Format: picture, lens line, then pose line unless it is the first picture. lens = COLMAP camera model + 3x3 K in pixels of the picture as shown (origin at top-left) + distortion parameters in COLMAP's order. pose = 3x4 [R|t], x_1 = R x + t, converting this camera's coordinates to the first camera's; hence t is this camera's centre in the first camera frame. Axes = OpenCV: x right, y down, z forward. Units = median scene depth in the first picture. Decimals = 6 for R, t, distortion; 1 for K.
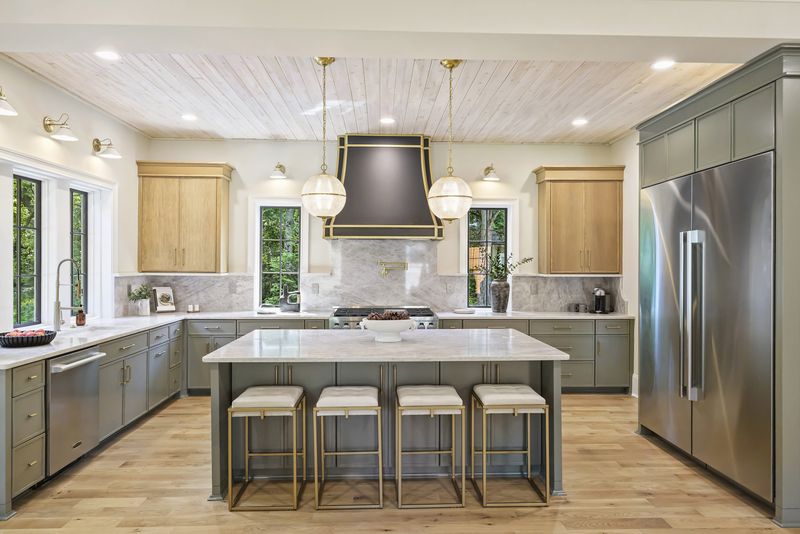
lens RADIAL K [[511.9, 0, 391.4], [0, 511.9, 265.8], [0, 0, 1]] dist [-0.006979, -0.004952]
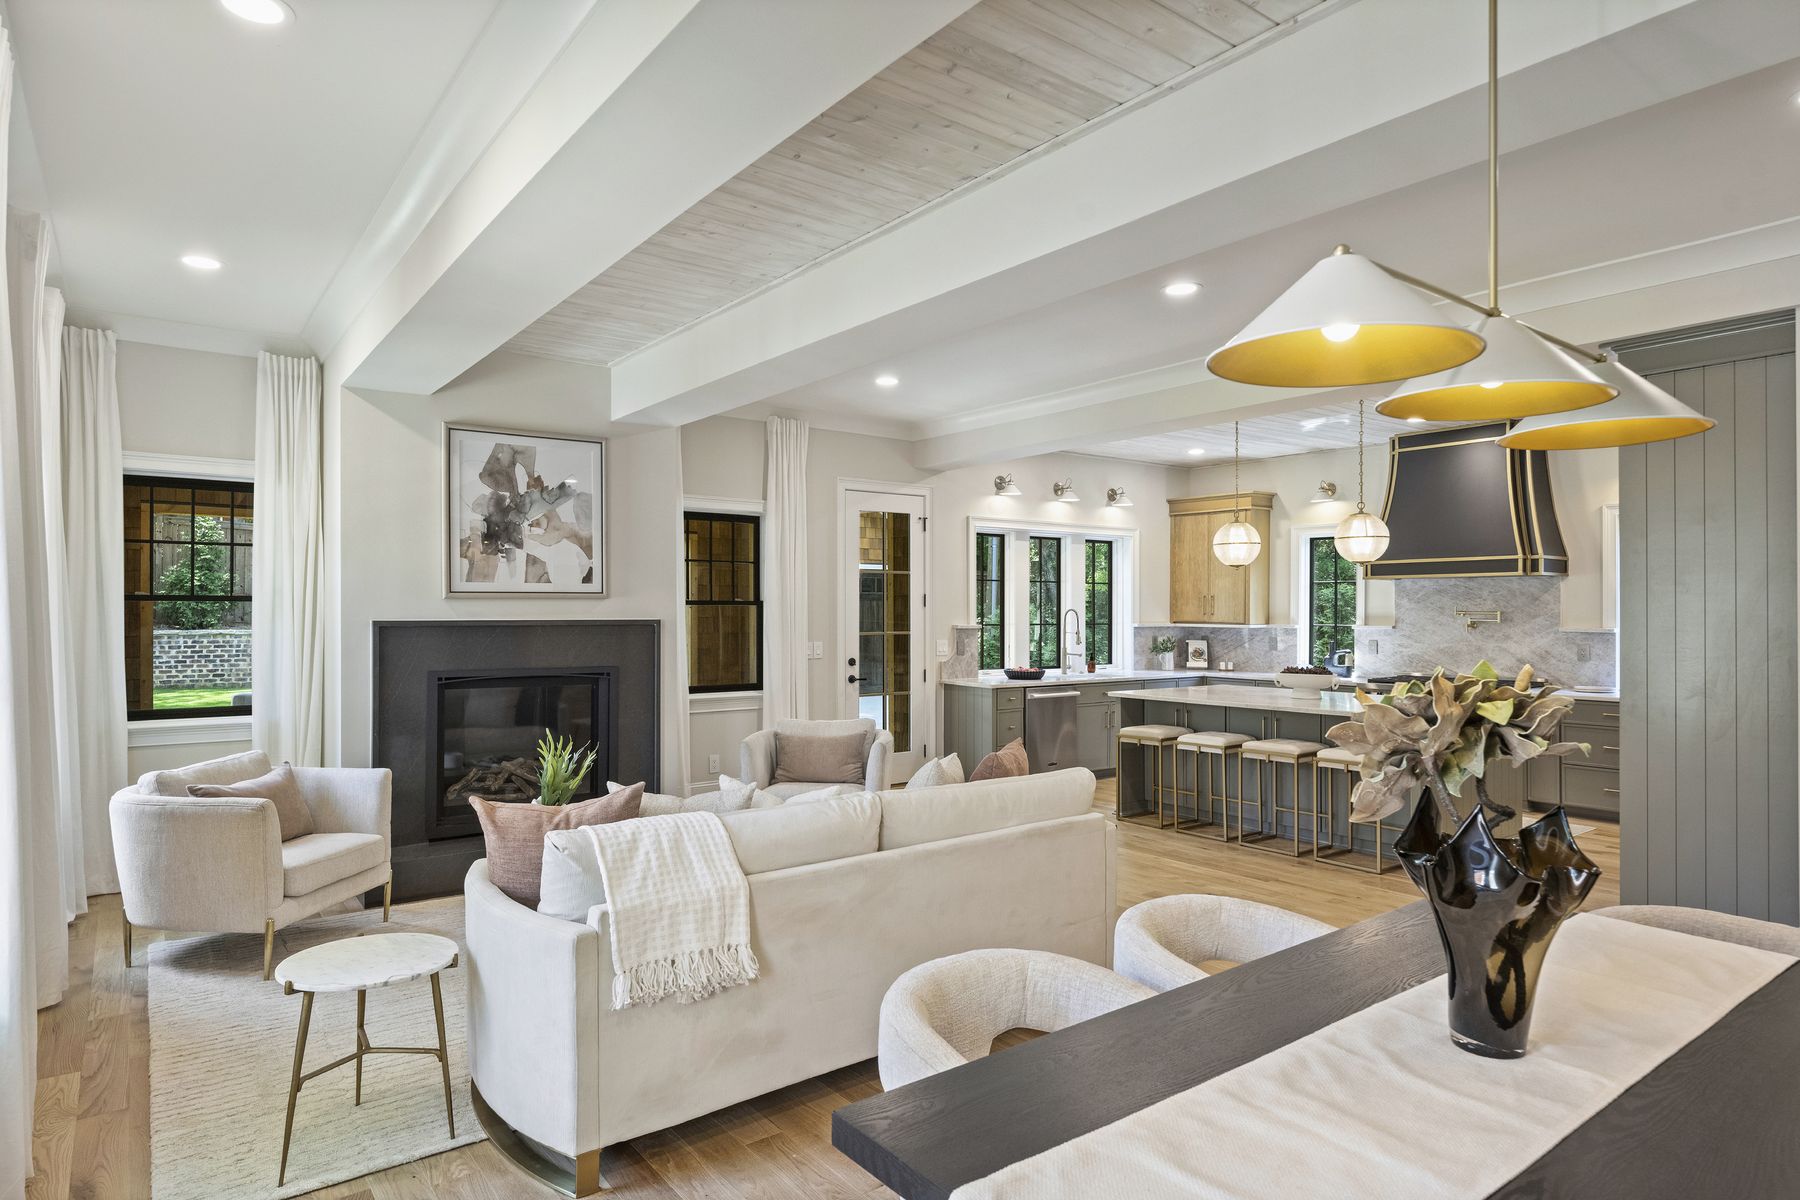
lens RADIAL K [[1041.7, 0, 895.7], [0, 1041.7, 610.9], [0, 0, 1]] dist [-0.008969, 0.001767]
pose [[0.564077, -0.002713, -0.825718, 0.730911], [-0.000739, 0.999993, -0.003790, -0.000938], [0.825722, 0.002748, 0.564070, -0.422694]]
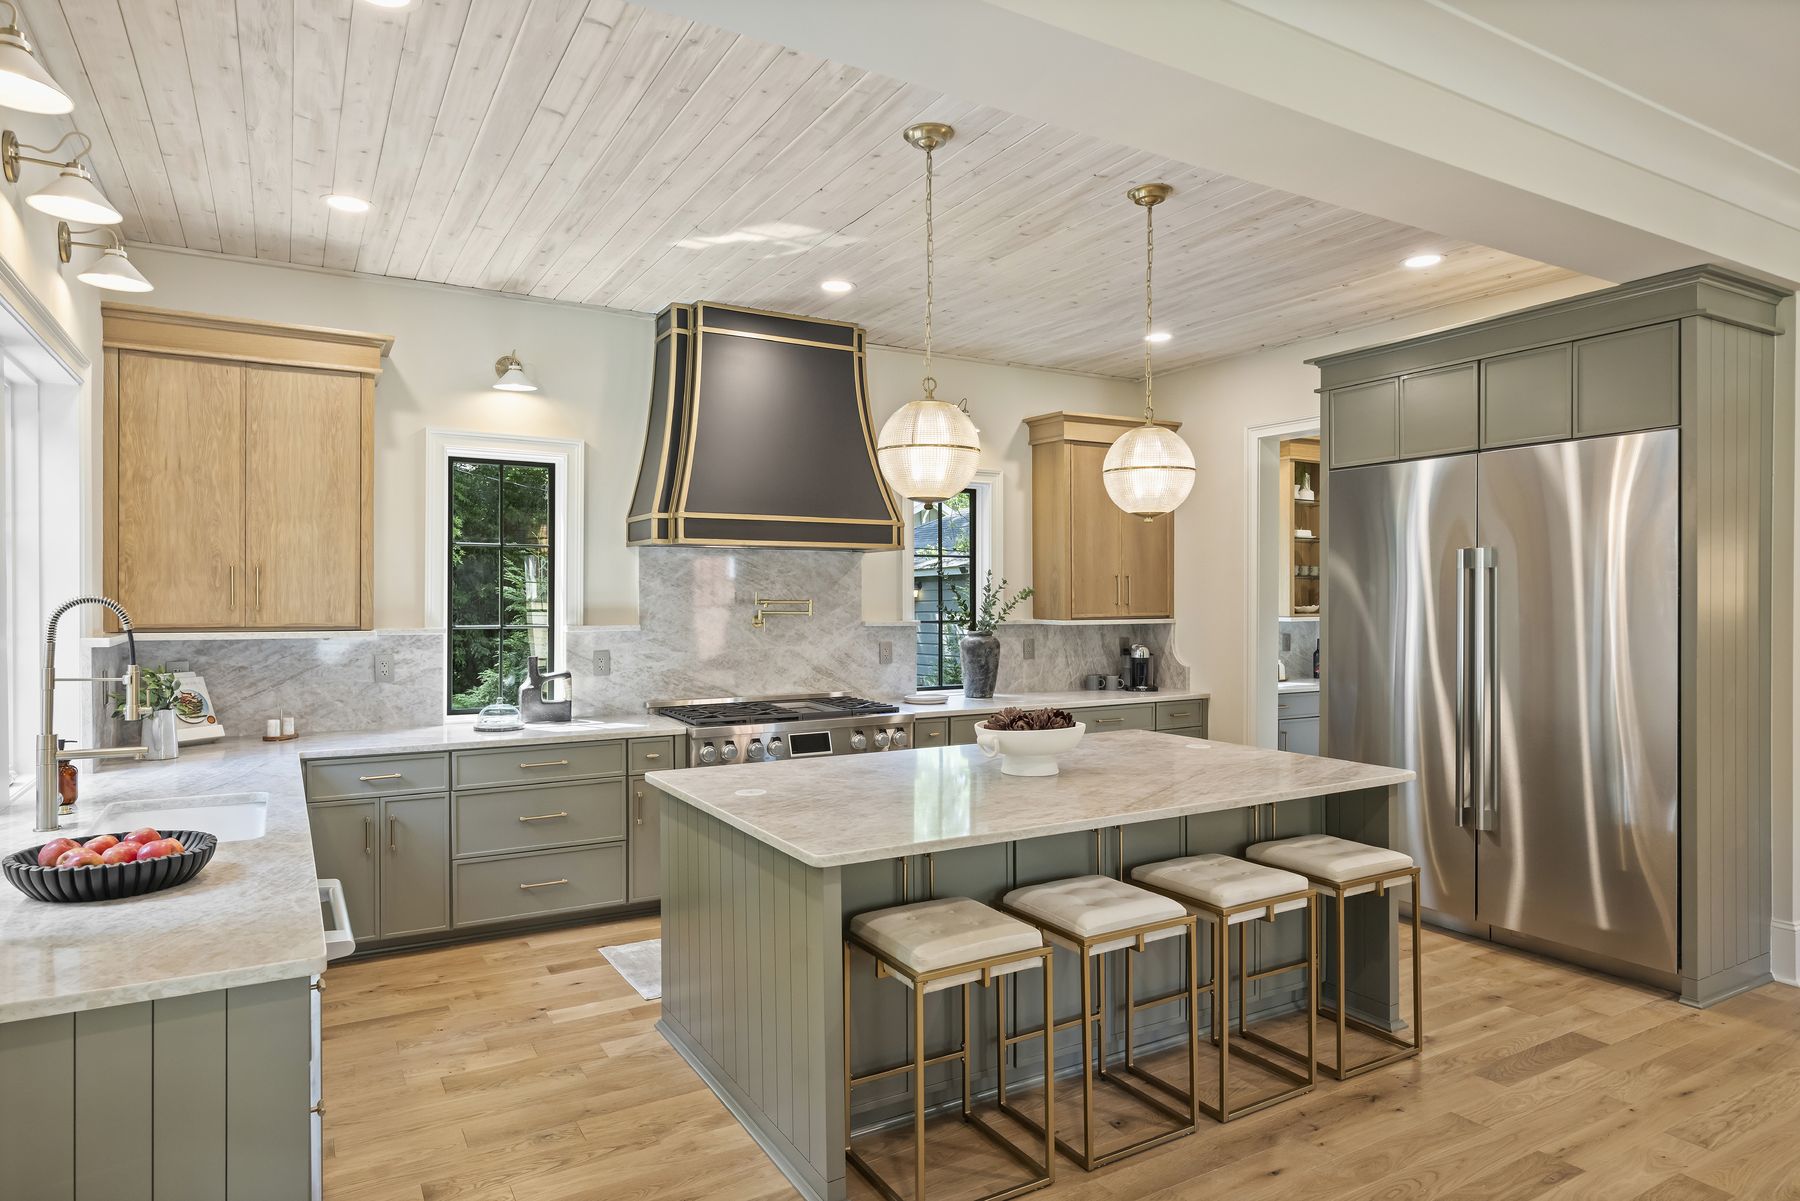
lens RADIAL K [[1041.7, 0, 918.0], [0, 1041.7, 605.0], [0, 0, 1]] dist [-0.008969, 0.001767]
pose [[0.883291, -0.007410, 0.468766, -0.336090], [0.004615, 0.999964, 0.007112, -0.007600], [-0.468801, -0.004119, 0.883294, 0.137798]]
